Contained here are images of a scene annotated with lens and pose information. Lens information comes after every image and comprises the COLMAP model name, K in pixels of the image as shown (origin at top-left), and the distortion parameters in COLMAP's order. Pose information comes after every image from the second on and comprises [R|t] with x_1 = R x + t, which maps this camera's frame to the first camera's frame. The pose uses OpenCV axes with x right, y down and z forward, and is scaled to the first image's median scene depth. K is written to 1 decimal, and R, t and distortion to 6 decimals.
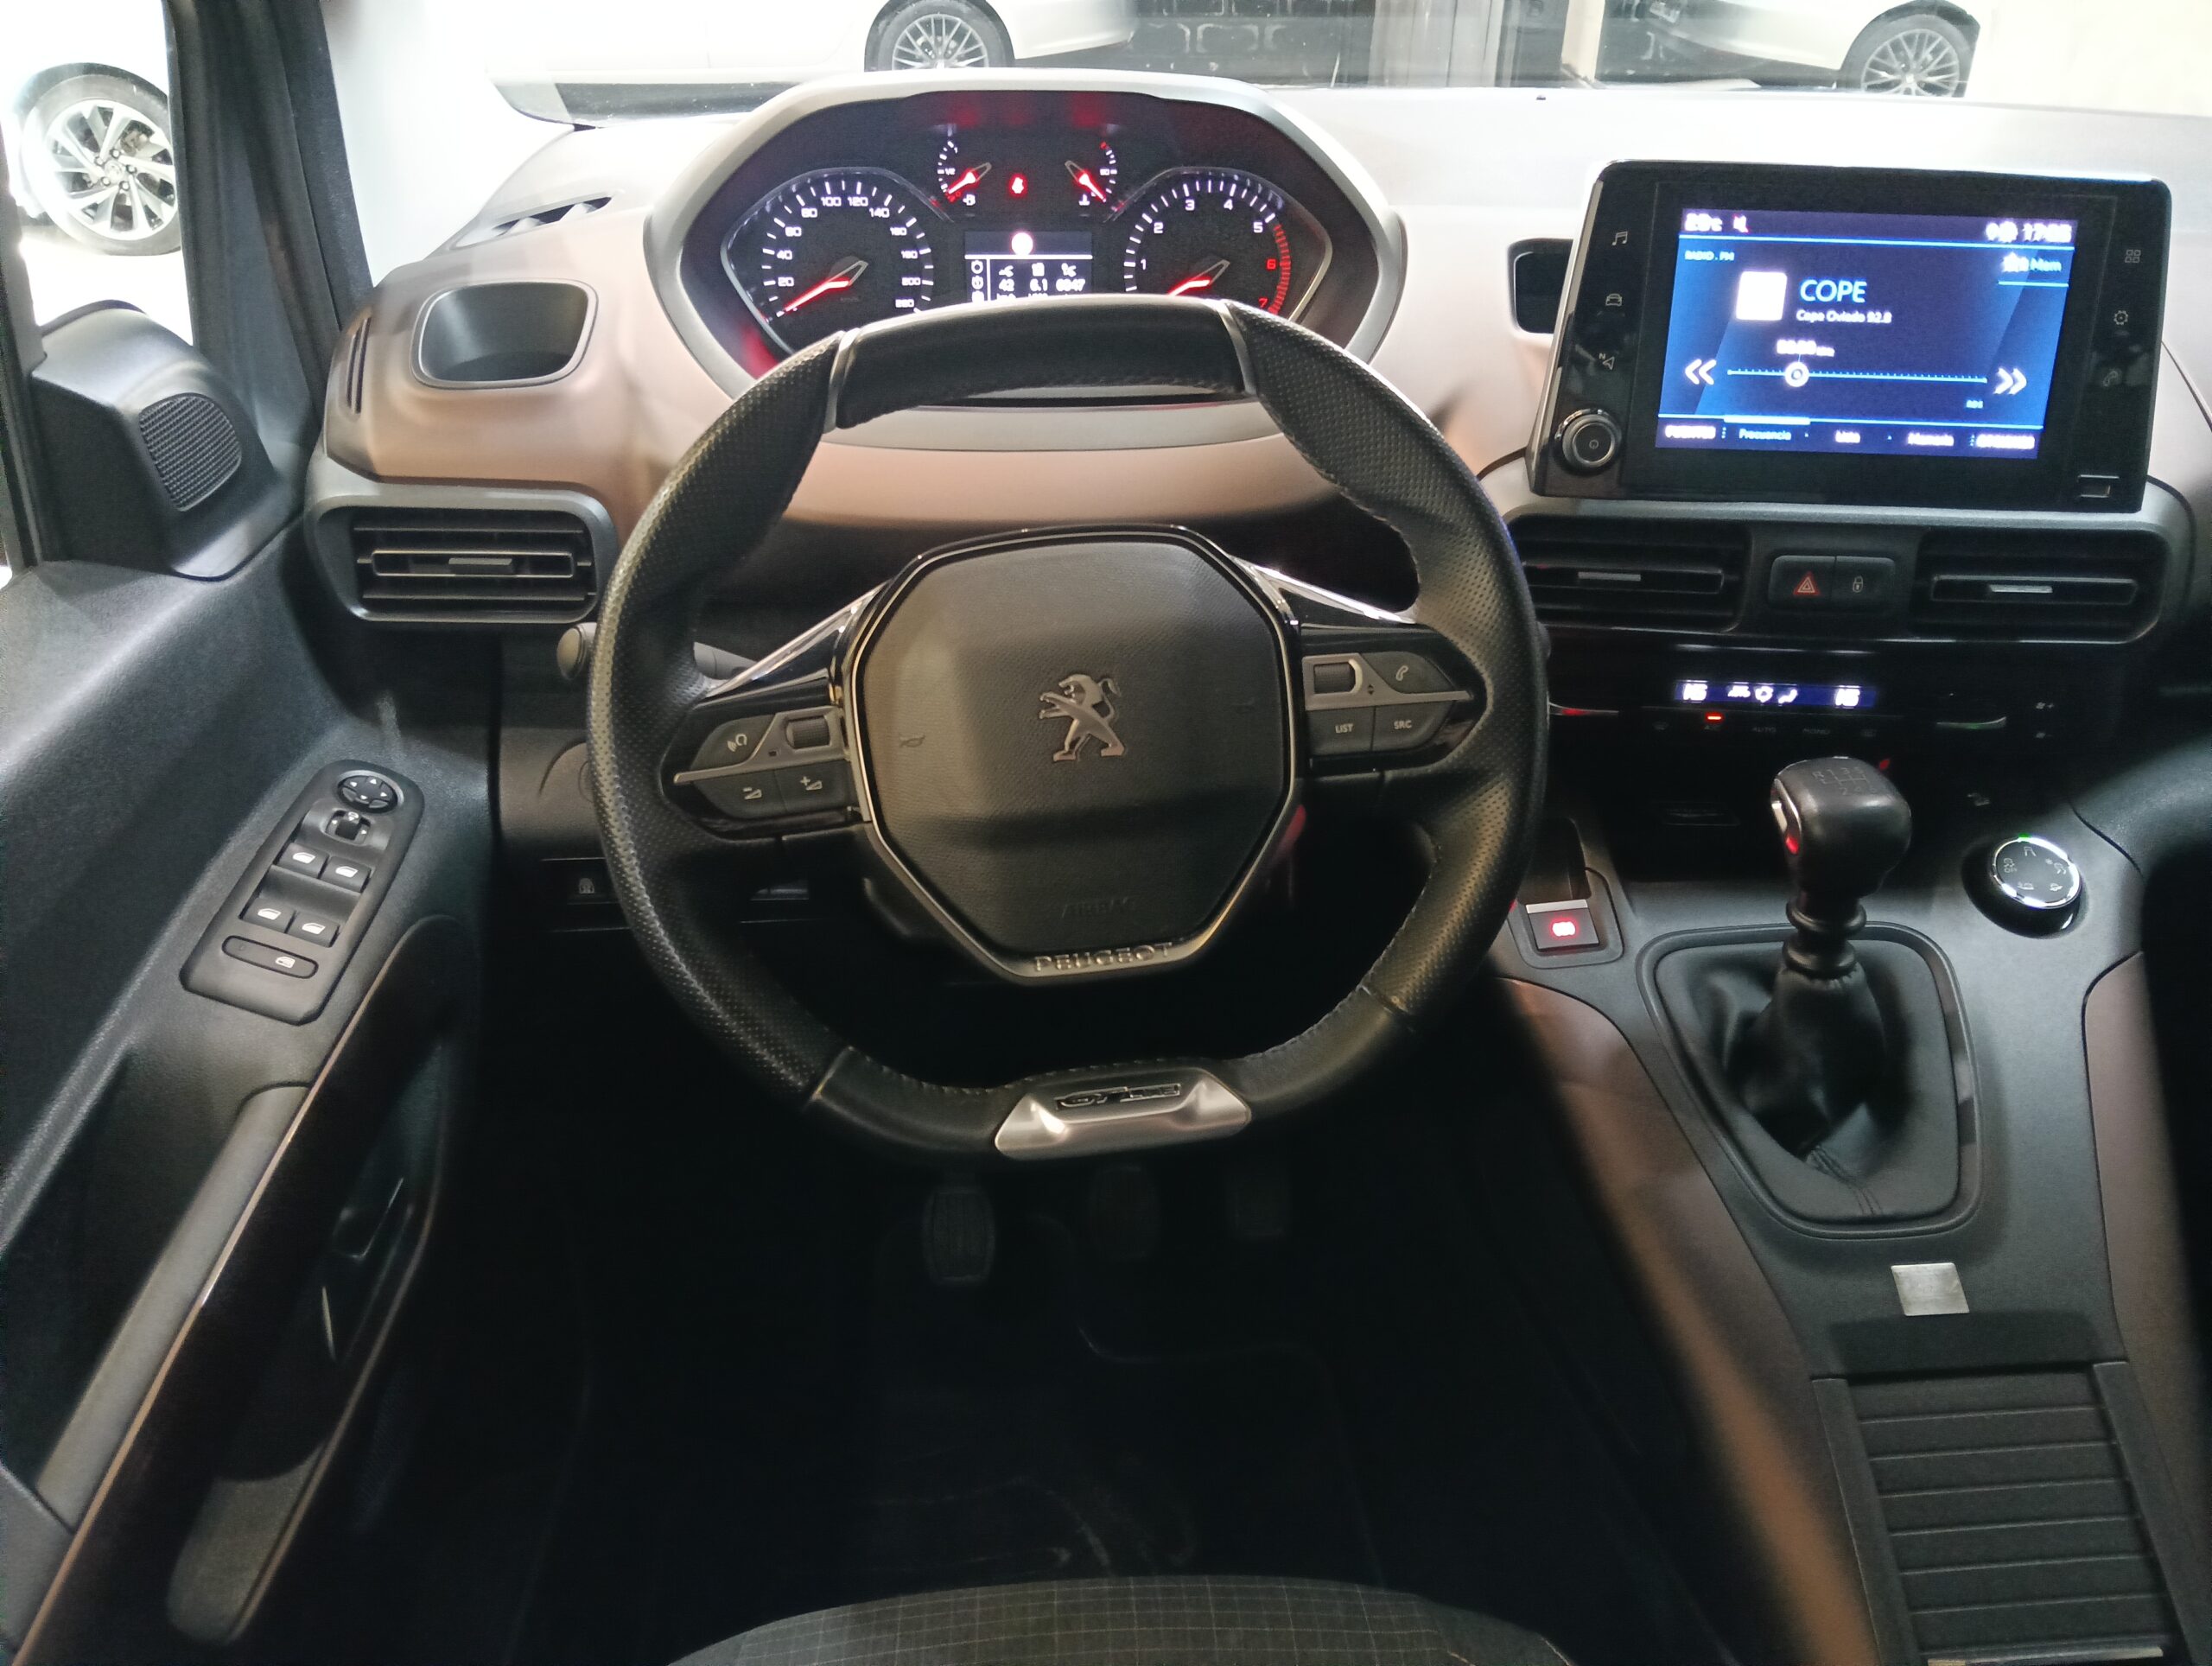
lens RADIAL K [[1862.6, 0, 1106.0], [0, 1862.6, 833.0], [0, 0, 1]] dist [0.018824, 0.006917]
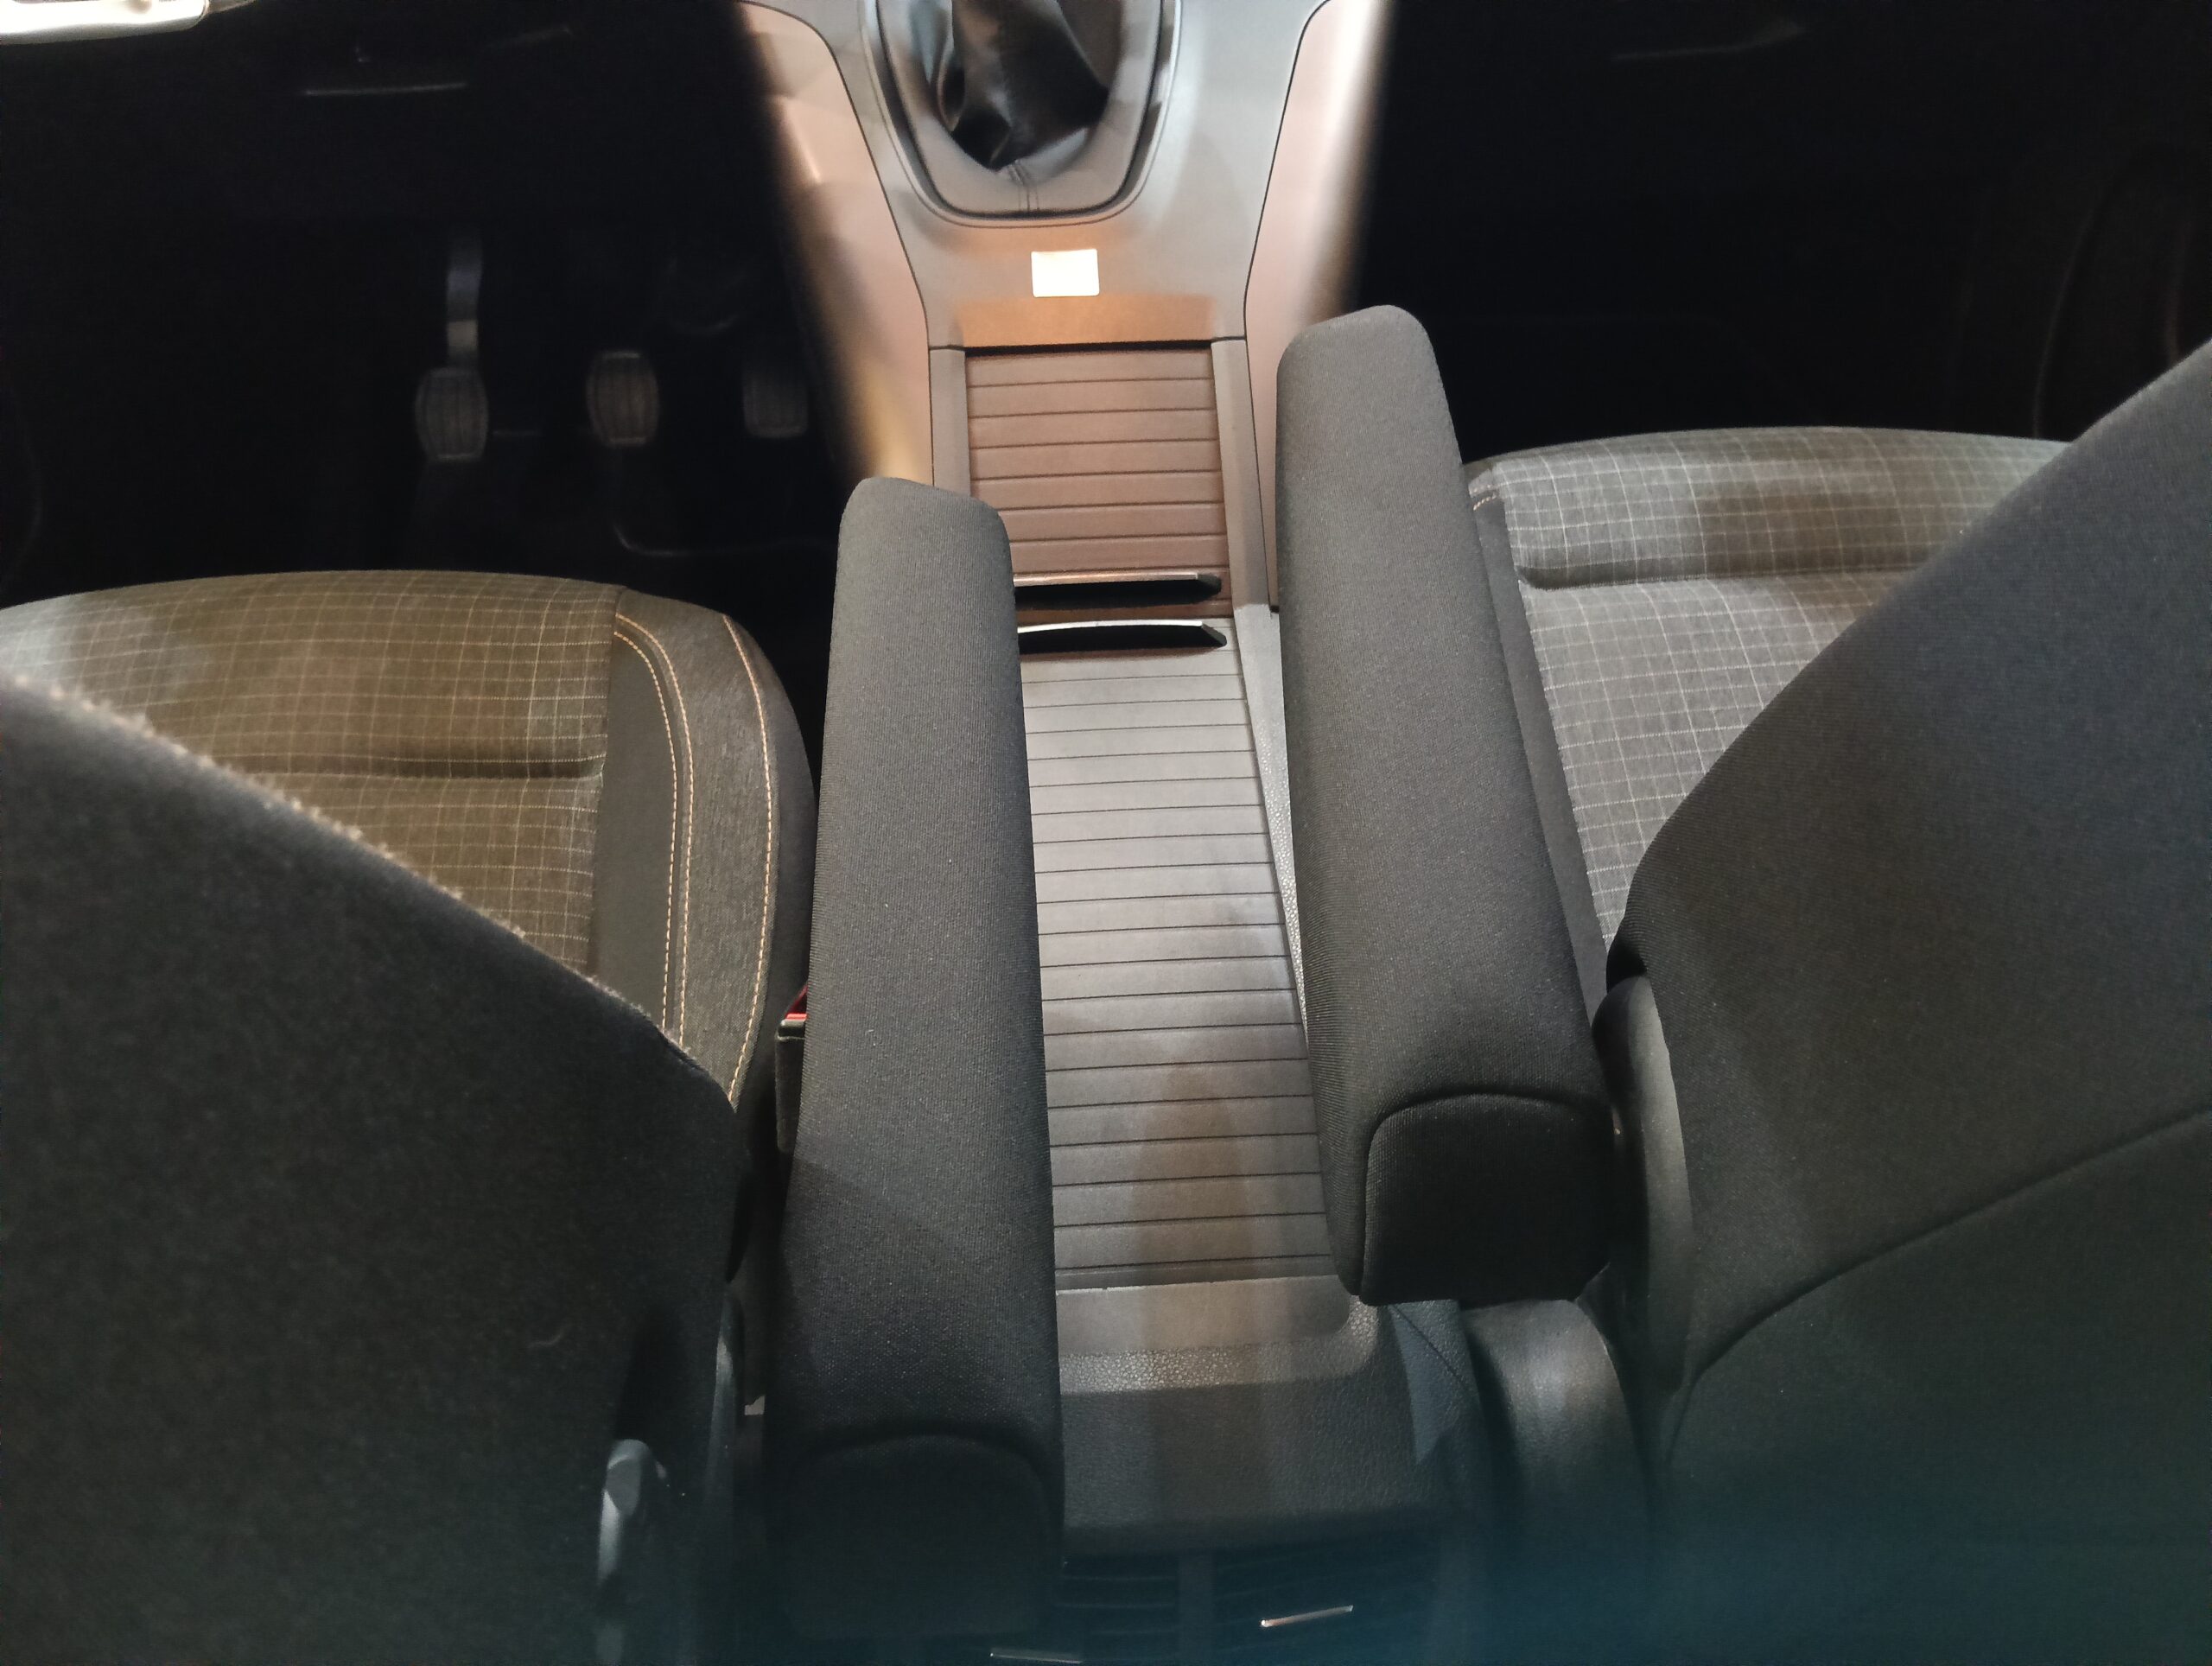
lens RADIAL K [[1830.0, 0, 1106.0], [0, 1830.0, 833.0], [0, 0, 1]] dist [0.056226, 0.002269]
pose [[0.999768, 0.007886, -0.020058, 0.452947], [-0.002288, 0.964235, 0.265041, 0.253394], [0.021430, -0.264933, 0.964029, -0.056091]]
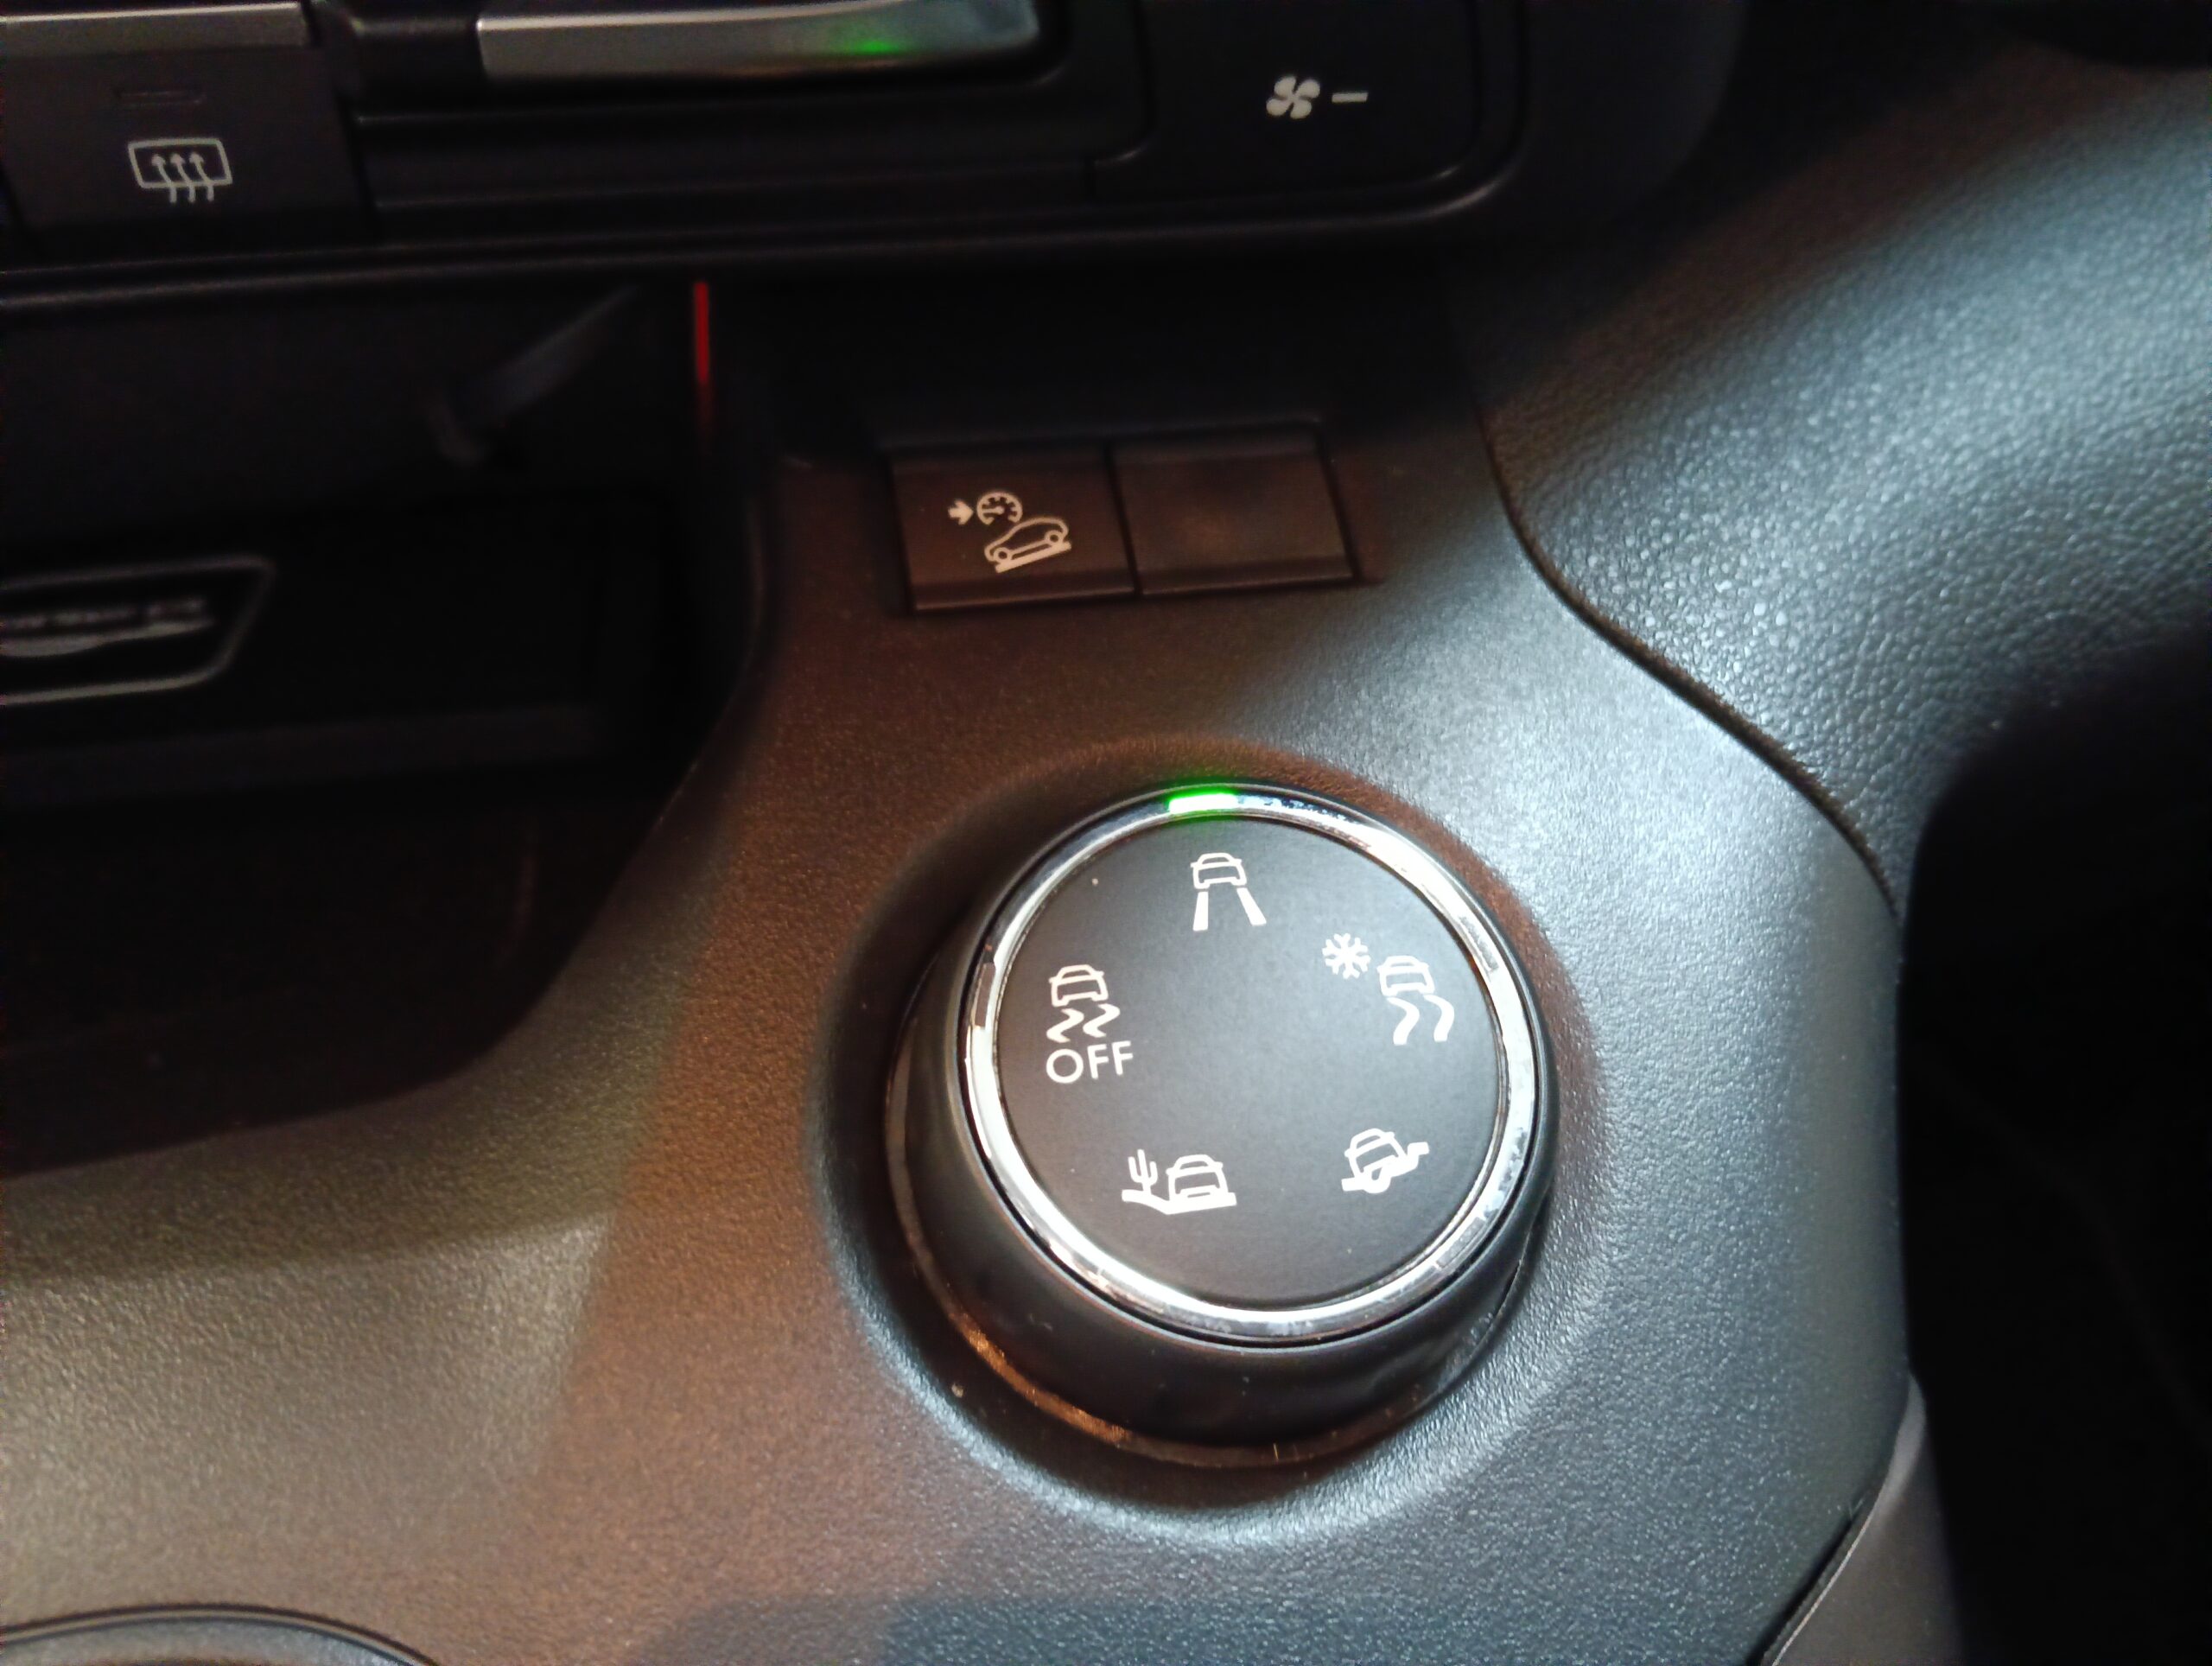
lens RADIAL K [[1830.0, 0, 1106.0], [0, 1830.0, 833.0], [0, 0, 1]] dist [0.056226, 0.002269]
pose [[0.977687, -0.124002, 0.169564, 0.492344], [0.087112, 0.973837, 0.209887, -0.029655], [-0.191154, -0.190432, 0.962910, 0.923641]]
